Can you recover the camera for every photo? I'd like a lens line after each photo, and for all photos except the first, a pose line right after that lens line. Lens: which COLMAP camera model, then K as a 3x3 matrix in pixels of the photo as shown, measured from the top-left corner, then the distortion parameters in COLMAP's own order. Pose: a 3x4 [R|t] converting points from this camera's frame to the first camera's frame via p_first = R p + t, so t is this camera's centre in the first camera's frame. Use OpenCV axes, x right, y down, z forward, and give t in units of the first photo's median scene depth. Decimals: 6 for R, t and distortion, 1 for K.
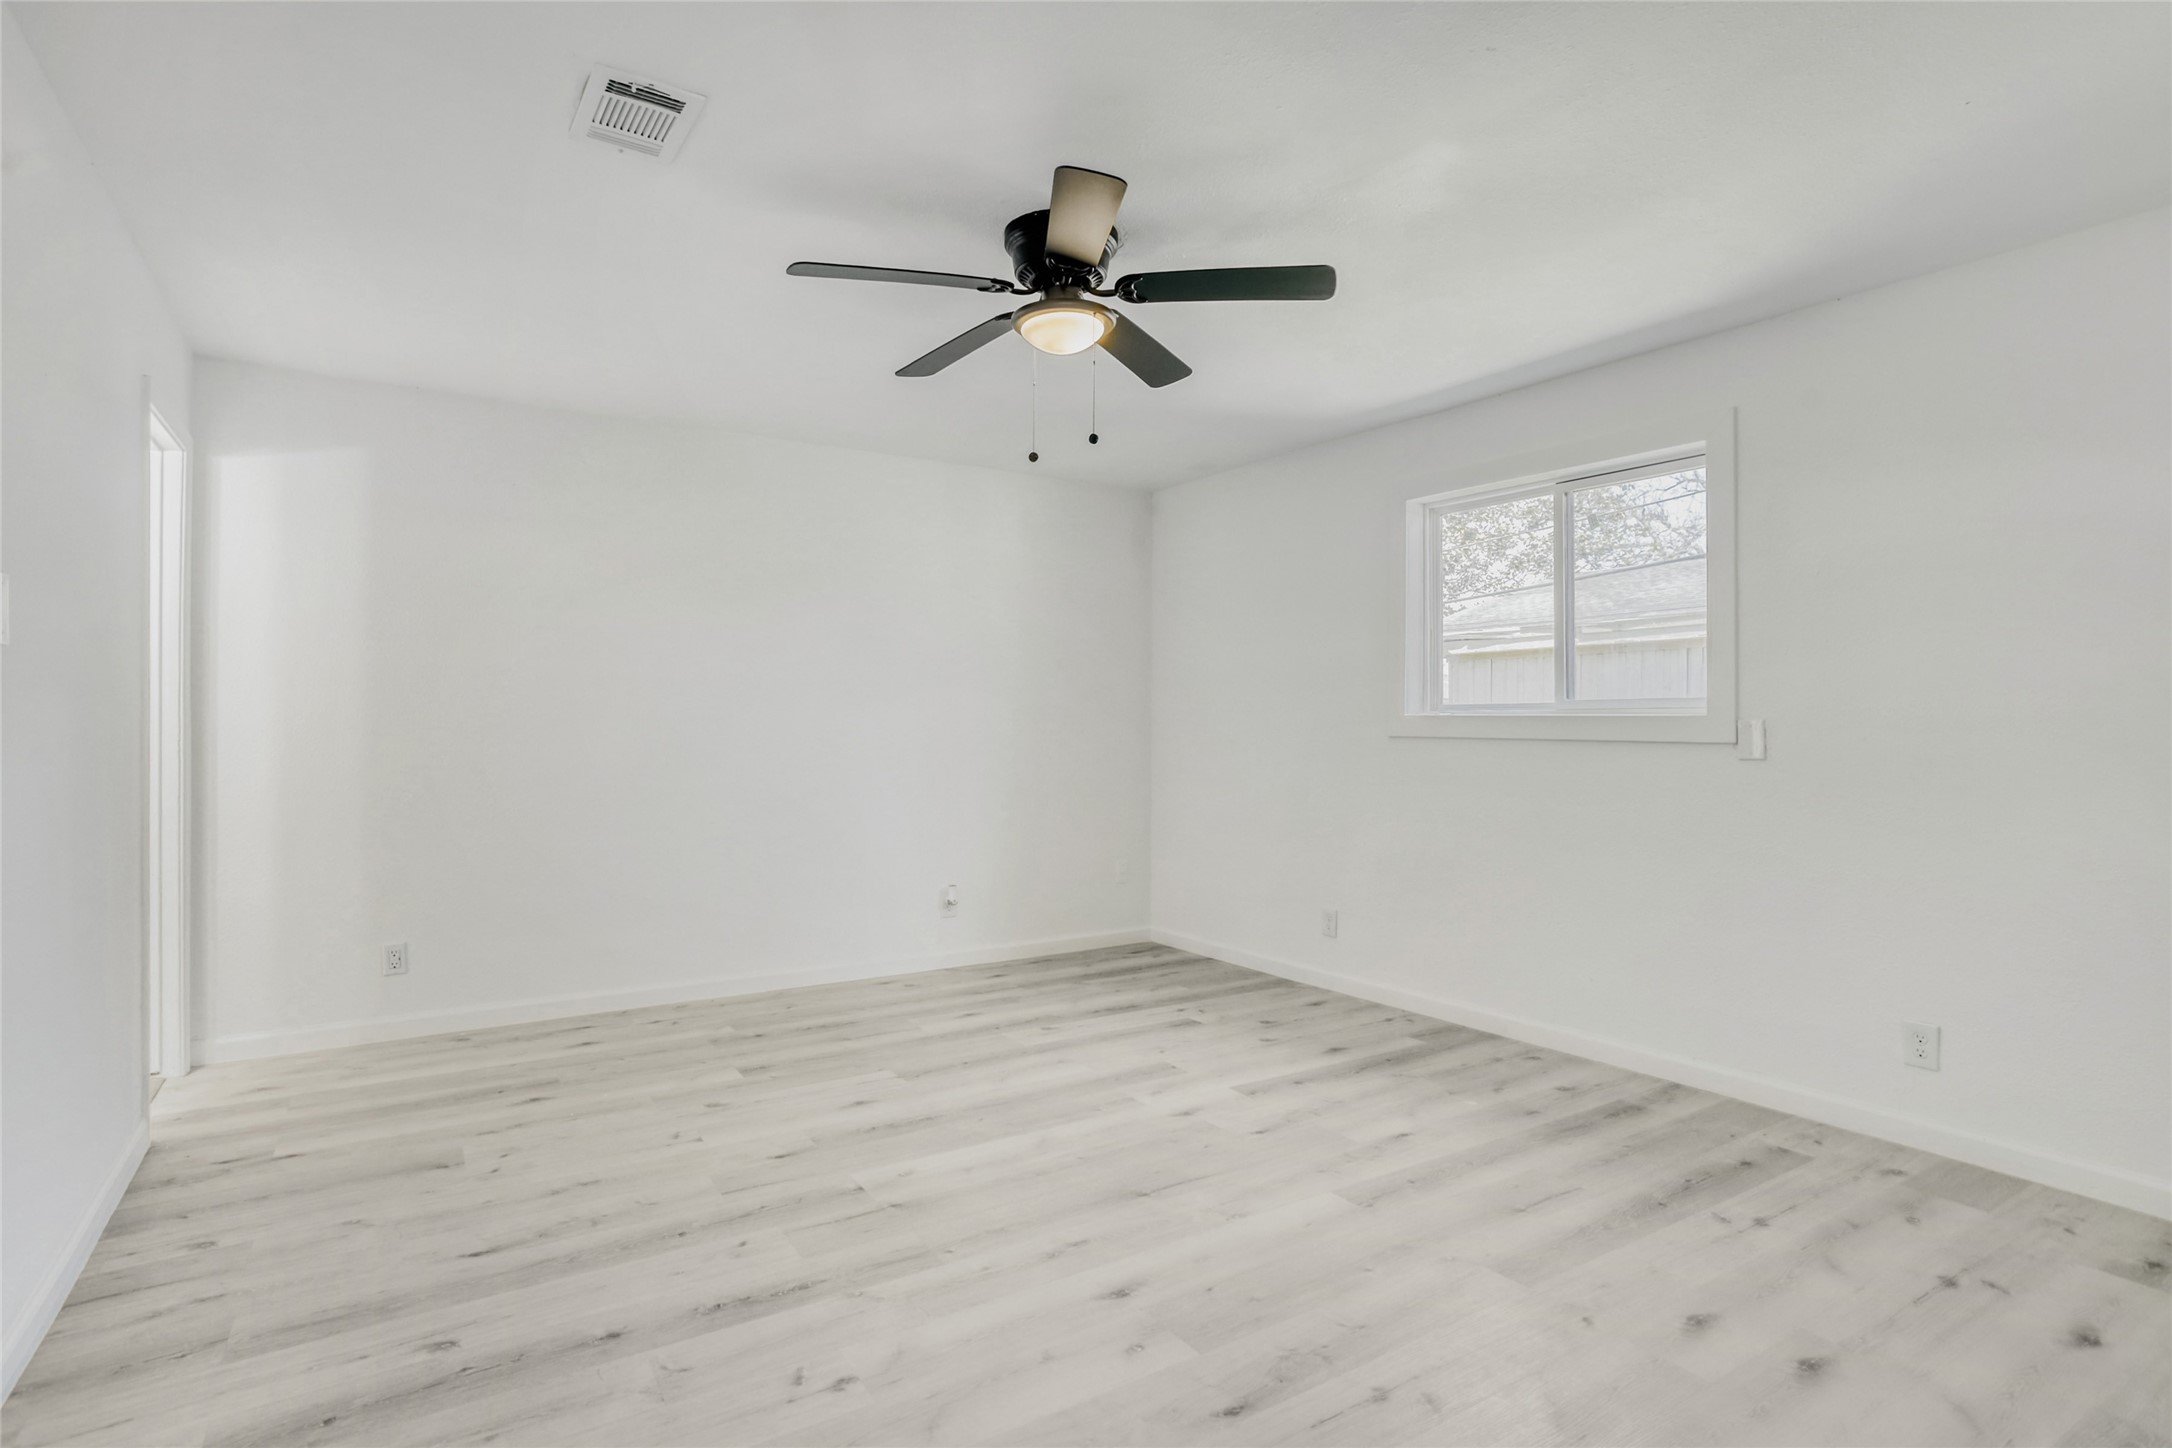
lens RADIAL K [[1077.1, 0, 1096.2], [0, 1077.1, 722.8], [0, 0, 1]] dist [-0.061228, 0.042231]
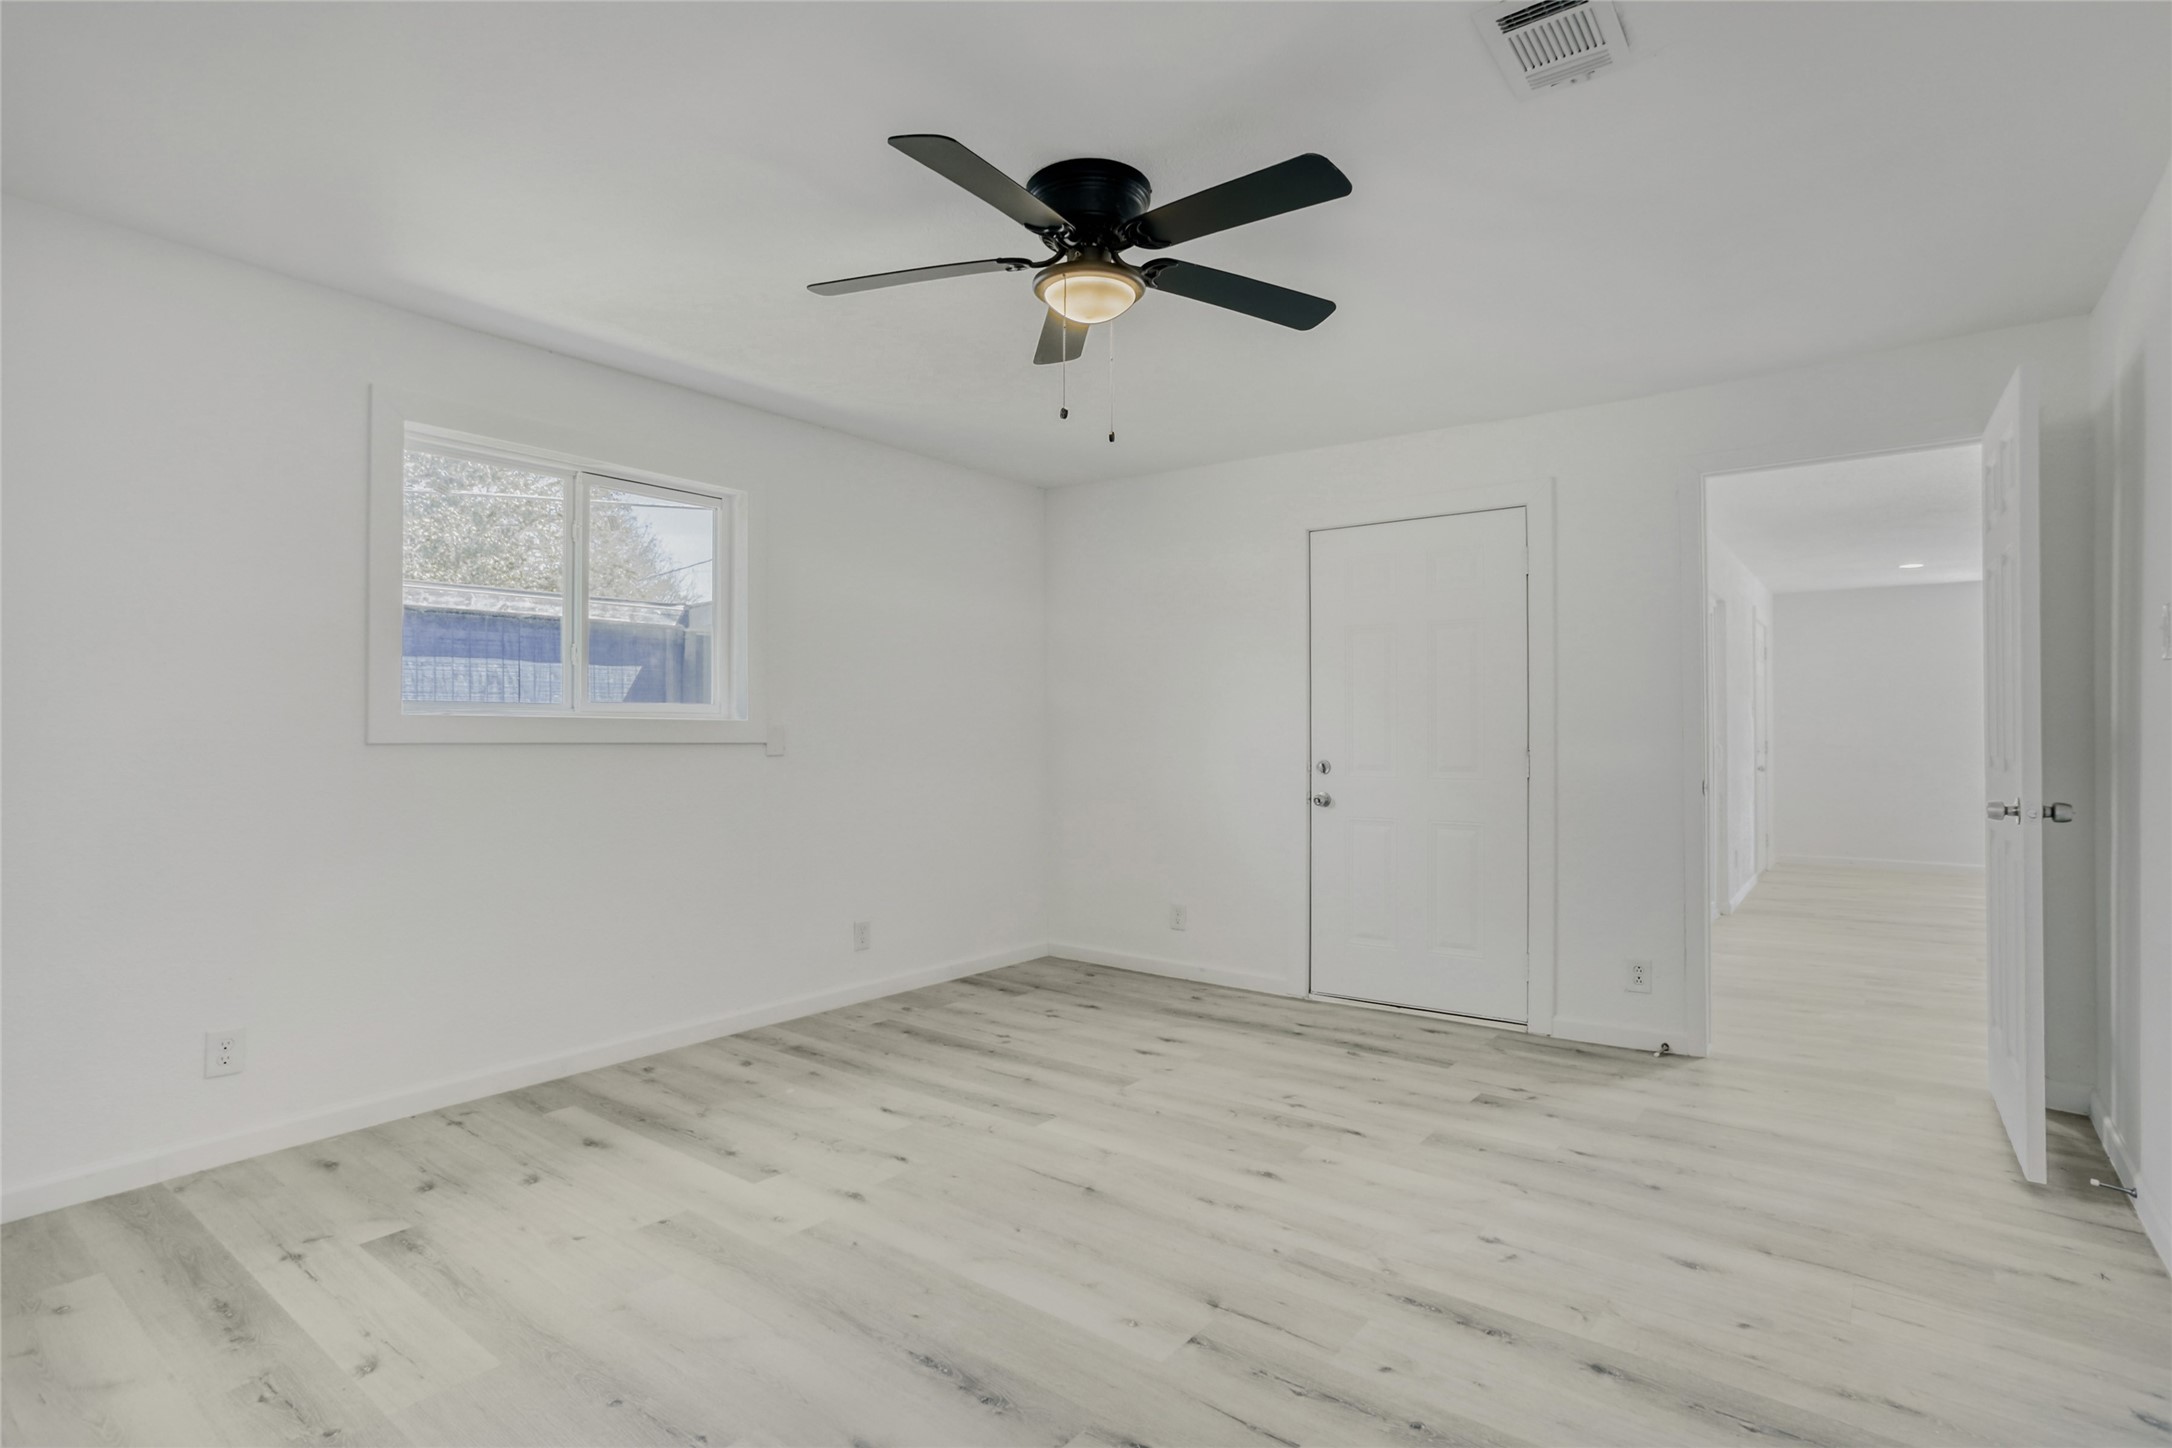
lens RADIAL K [[1077.1, 0, 1096.2], [0, 1077.1, 722.8], [0, 0, 1]] dist [-0.061228, 0.042231]
pose [[-0.321001, 0.003800, 0.947071, -0.794030], [-0.004030, 0.999977, -0.005378, 0.000381], [-0.947070, -0.005543, -0.320979, 1.133168]]
